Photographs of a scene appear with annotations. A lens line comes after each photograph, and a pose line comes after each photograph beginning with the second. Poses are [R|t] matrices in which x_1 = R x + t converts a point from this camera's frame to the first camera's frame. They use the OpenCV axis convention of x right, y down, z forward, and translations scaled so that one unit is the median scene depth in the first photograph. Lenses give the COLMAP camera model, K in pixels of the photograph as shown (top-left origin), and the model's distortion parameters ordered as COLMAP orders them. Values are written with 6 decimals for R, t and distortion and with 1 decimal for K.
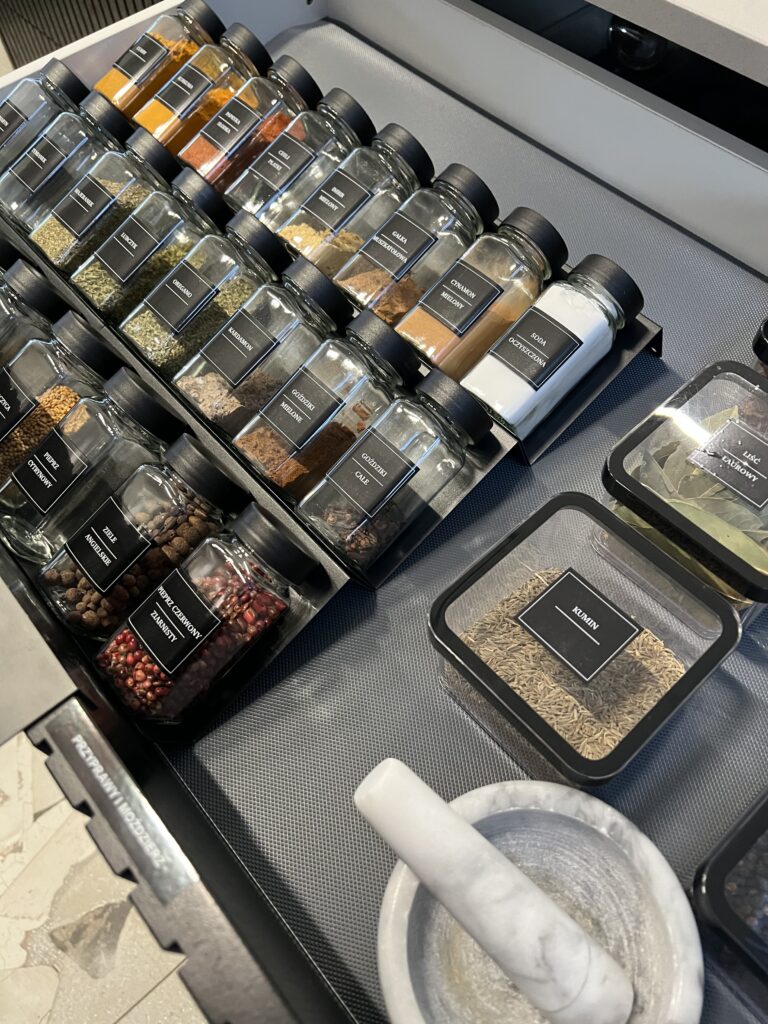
lens RADIAL K [[789.7, 0, 385.4], [0, 789.7, 509.2], [0, 0, 1]] dist [-0.001183, -0.005562]
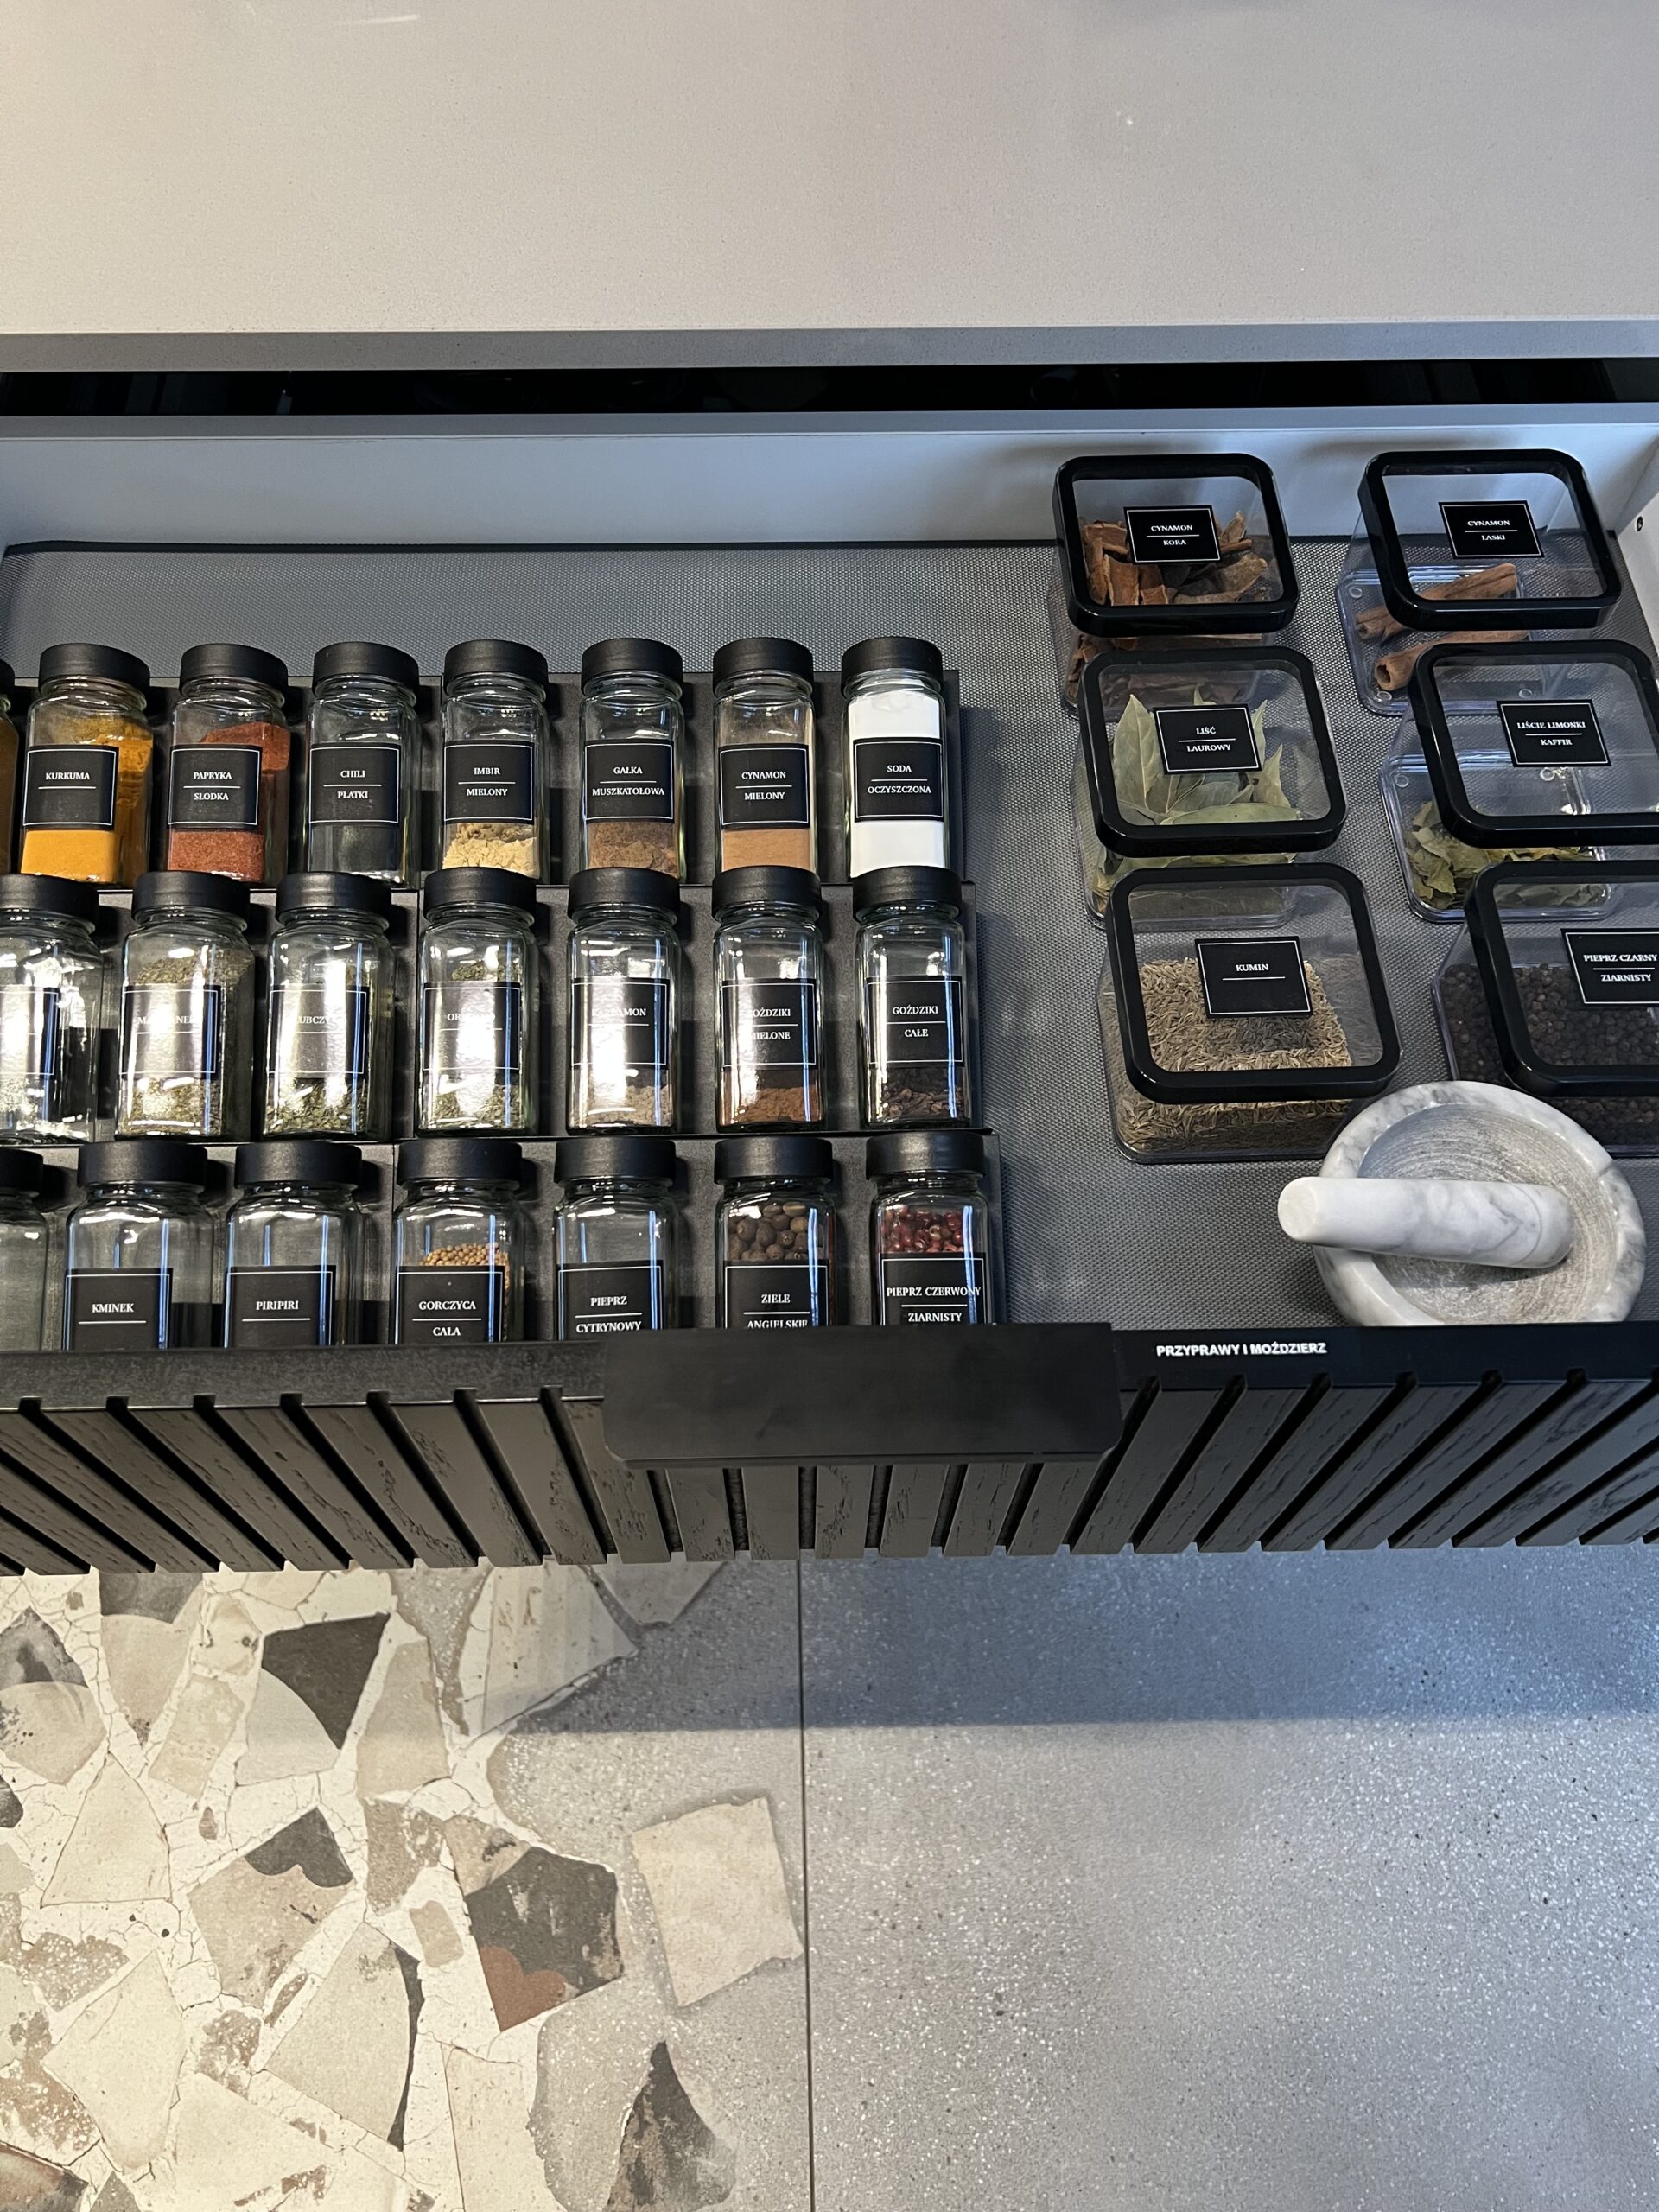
lens RADIAL K [[1648.5, 0, 813.3], [0, 1648.5, 1105.7], [0, 0, 1]] dist [0.088152, -0.114980]
pose [[0.646215, -0.645121, 0.407706, -0.788688], [0.634757, 0.750940, 0.182135, -0.340140], [-0.423662, 0.141096, 0.894764, -0.394150]]
